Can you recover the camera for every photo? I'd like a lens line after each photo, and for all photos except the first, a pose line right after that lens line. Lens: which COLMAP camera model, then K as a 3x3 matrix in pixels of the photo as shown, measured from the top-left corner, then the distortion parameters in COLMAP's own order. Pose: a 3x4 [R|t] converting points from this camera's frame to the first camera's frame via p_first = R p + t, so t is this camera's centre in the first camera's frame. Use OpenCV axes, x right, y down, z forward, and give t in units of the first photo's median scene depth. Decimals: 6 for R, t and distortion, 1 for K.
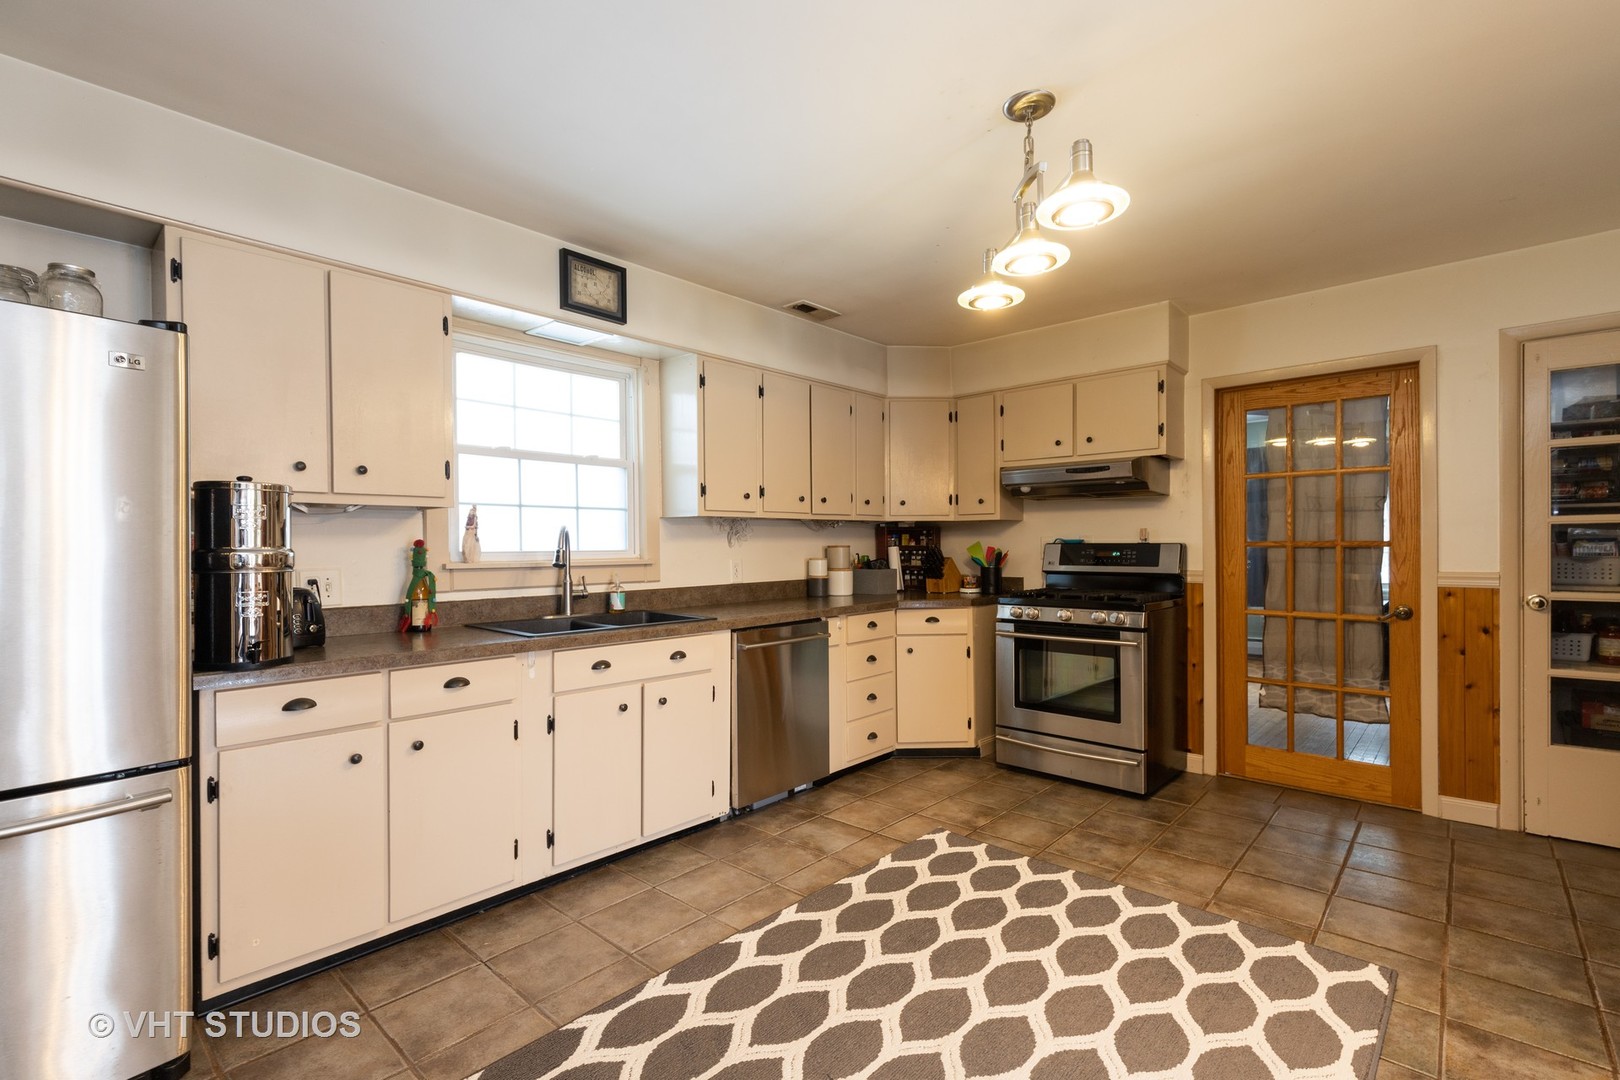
lens RADIAL K [[731.5, 0, 837.2], [0, 731.5, 561.5], [0, 0, 1]] dist [0.001652, 0.000122]
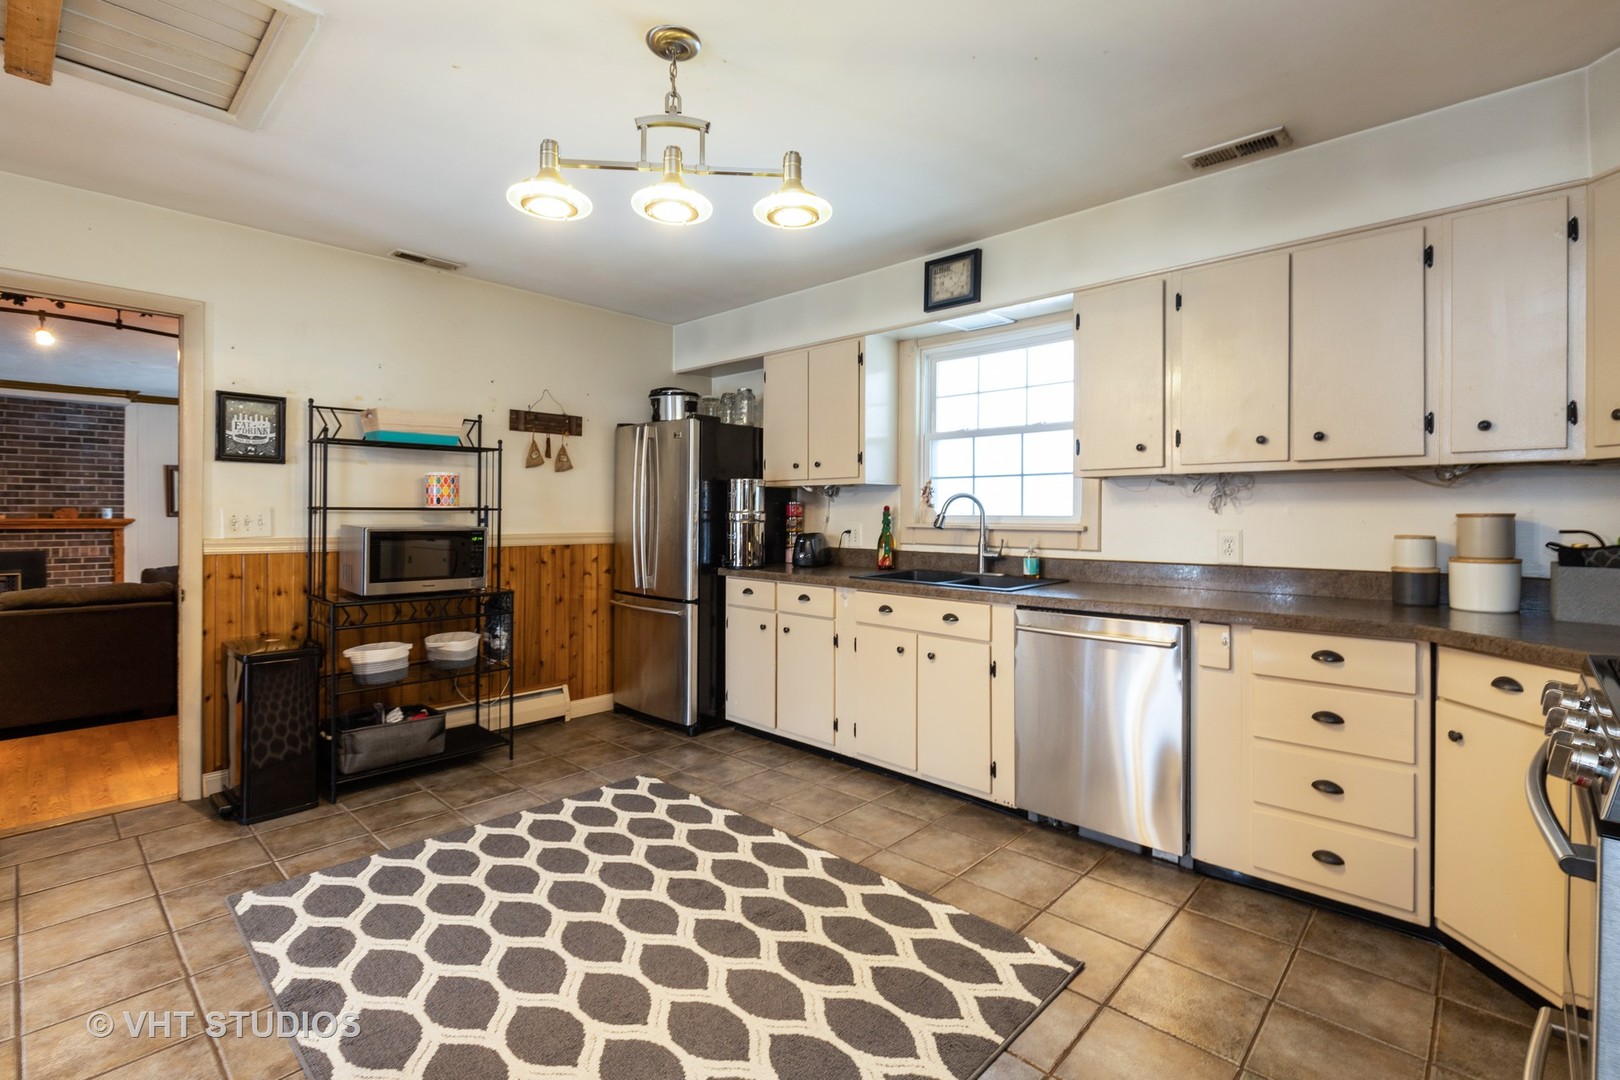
lens RADIAL K [[731.5, 0, 818.9], [0, 731.5, 538.6], [0, 0, 1]] dist [0.001652, 0.000122]
pose [[-0.030078, 0.038157, -0.998819, 0.828958], [-0.026867, 0.998879, 0.038969, -0.017995], [0.999186, 0.028007, -0.029019, 0.858055]]
